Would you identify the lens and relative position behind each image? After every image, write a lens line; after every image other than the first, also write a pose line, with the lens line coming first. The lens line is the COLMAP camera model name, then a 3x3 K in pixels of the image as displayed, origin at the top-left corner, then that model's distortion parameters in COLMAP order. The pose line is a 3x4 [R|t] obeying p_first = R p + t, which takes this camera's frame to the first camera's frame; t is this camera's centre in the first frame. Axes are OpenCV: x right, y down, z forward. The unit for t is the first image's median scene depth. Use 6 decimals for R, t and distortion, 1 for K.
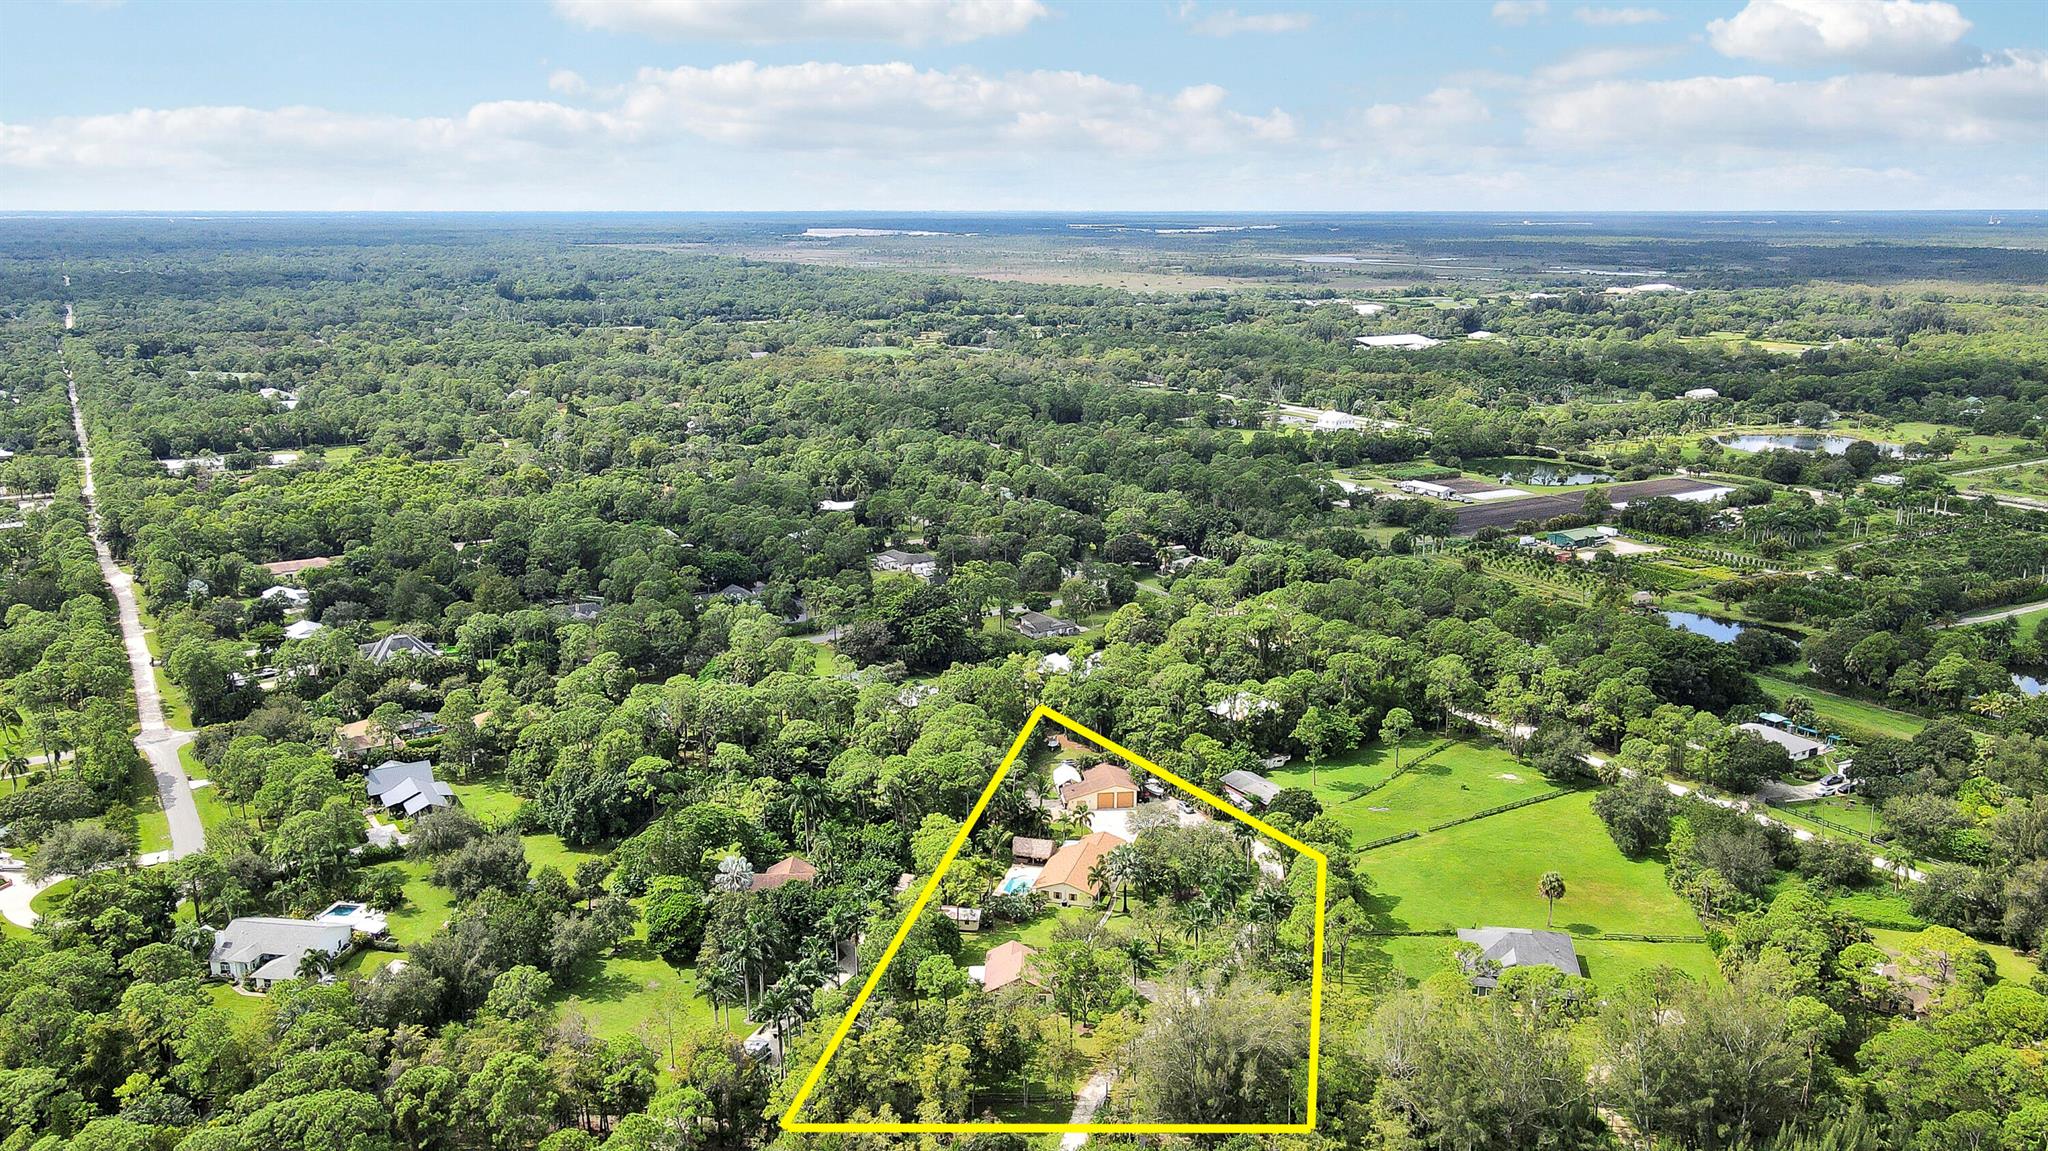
lens RADIAL K [[1483.4, 0, 1026.5], [0, 1483.4, 603.9], [0, 0, 1]] dist [-0.009688, 0.032334]
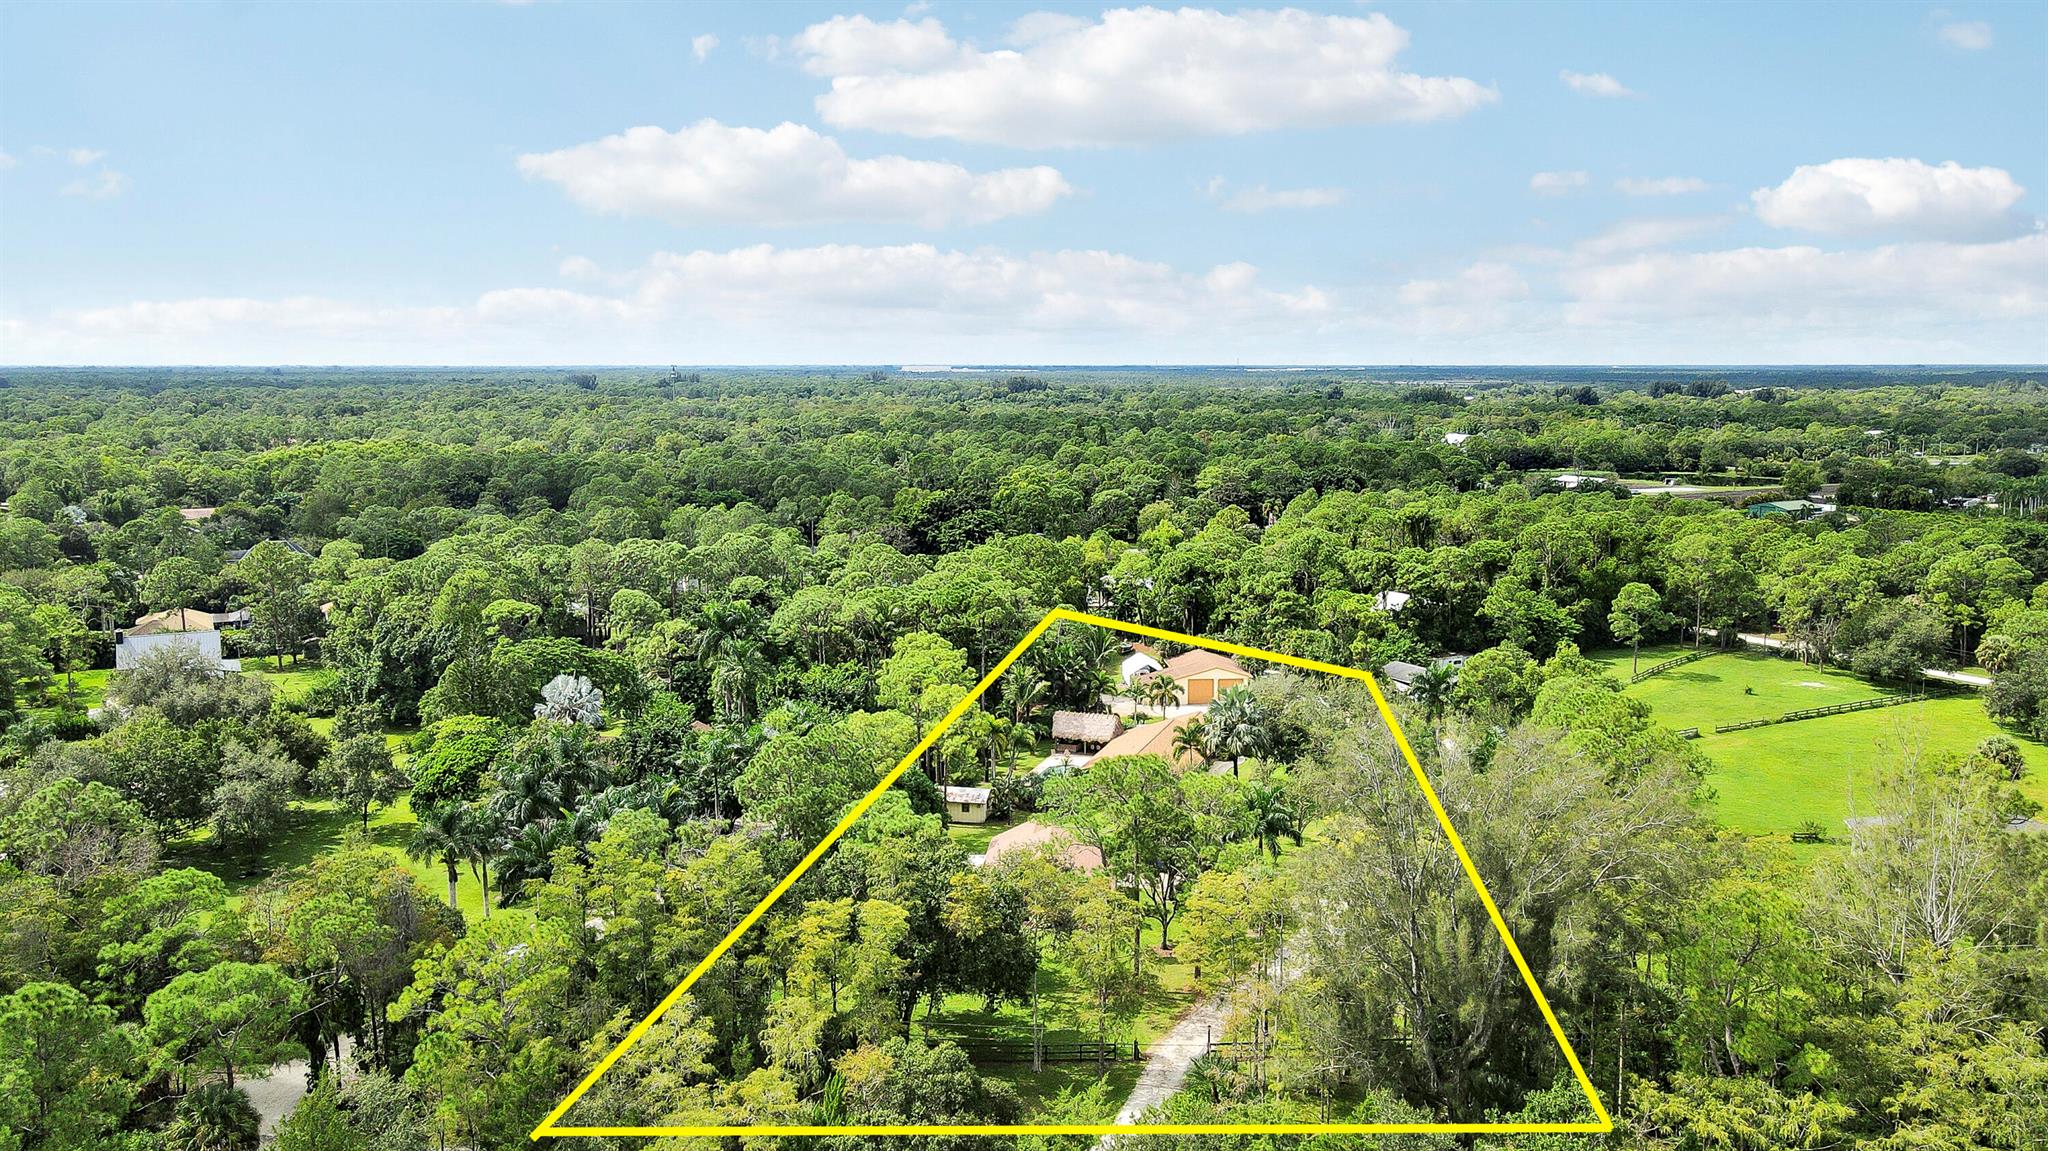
lens RADIAL K [[1490.8, 0, 1024.0], [0, 1490.8, 575.5], [0, 0, 1]] dist [0.008507, 0.007282]
pose [[0.998125, 0.005570, -0.060953, 0.014635], [-0.011928, 0.994459, -0.104445, 0.145073], [0.060034, 0.104976, 0.992661, 0.318036]]
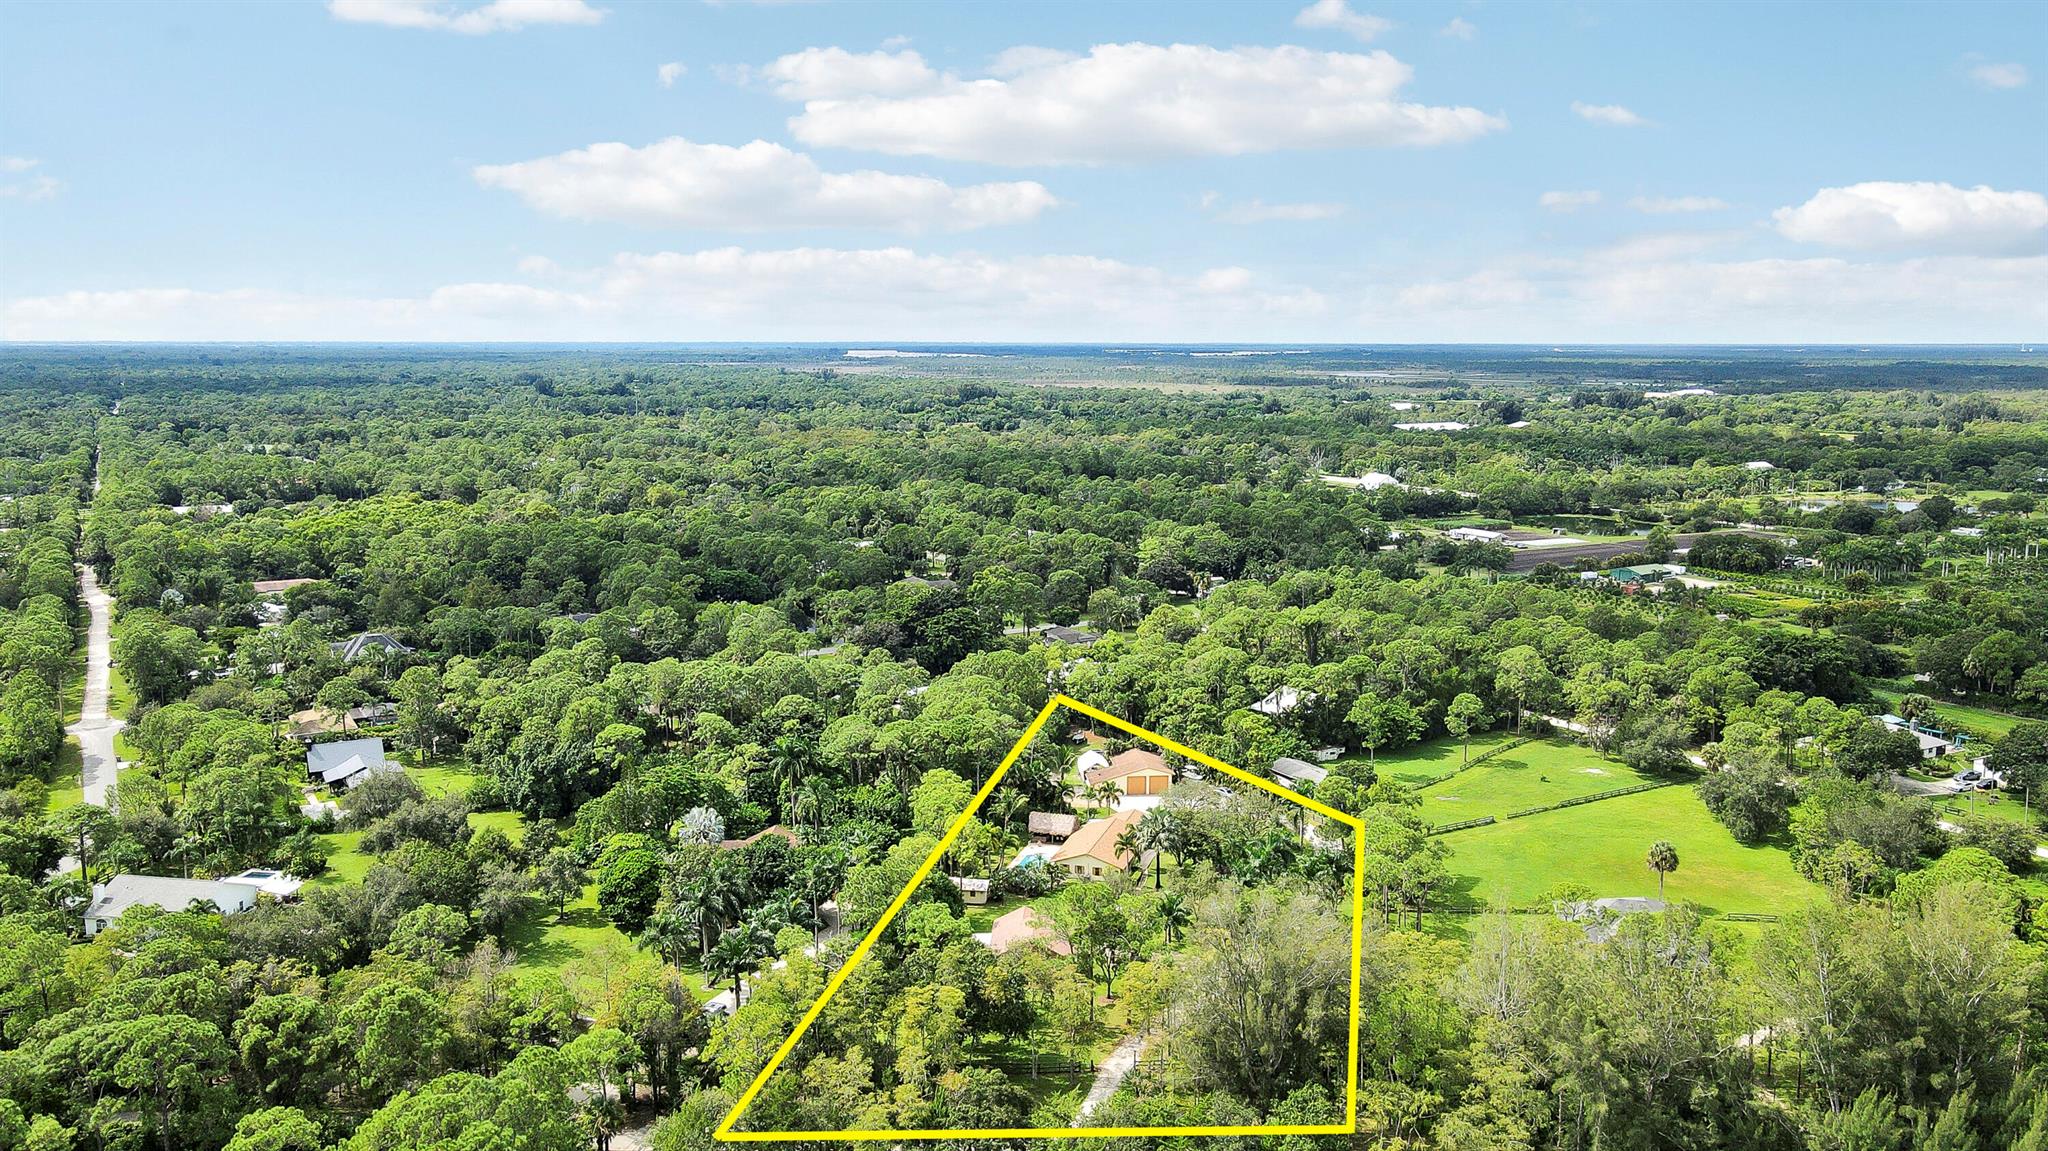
lens RADIAL K [[1483.4, 0, 1026.5], [0, 1483.4, 603.9], [0, 0, 1]] dist [-0.009688, 0.032334]
pose [[0.999706, 0.004700, -0.023770, 0.008140], [-0.006520, 0.997006, -0.077049, 0.089462], [0.023337, 0.077182, 0.996744, 0.106613]]
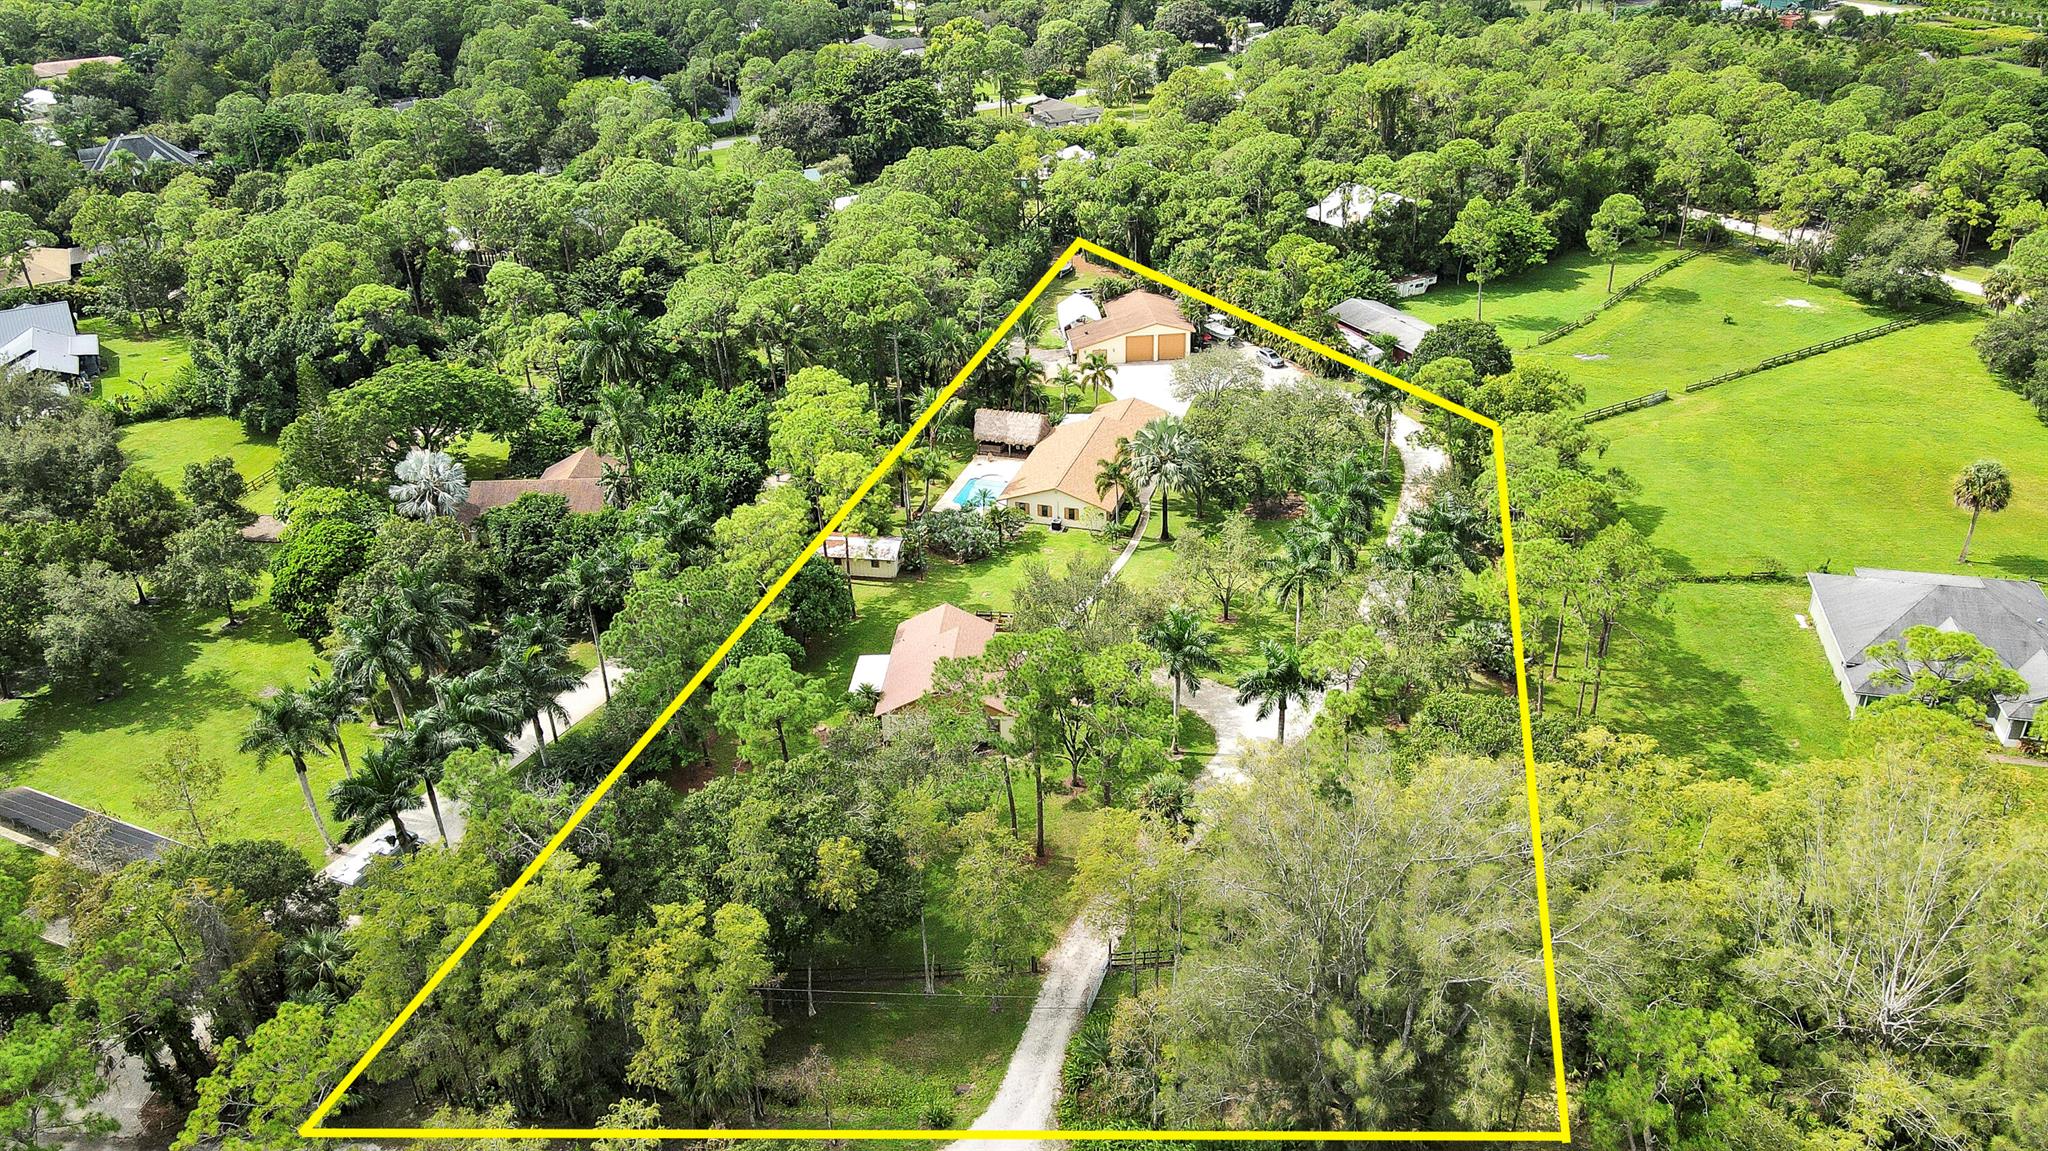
lens RADIAL K [[1466.5, 0, 1019.3], [0, 1466.5, 548.3], [0, 0, 1]] dist [0.012036, 0.007018]
pose [[0.998800, -0.008499, -0.048241, 0.031129], [0.020000, 0.969763, 0.243228, 0.061232], [0.044715, -0.243901, 0.968769, 0.374102]]
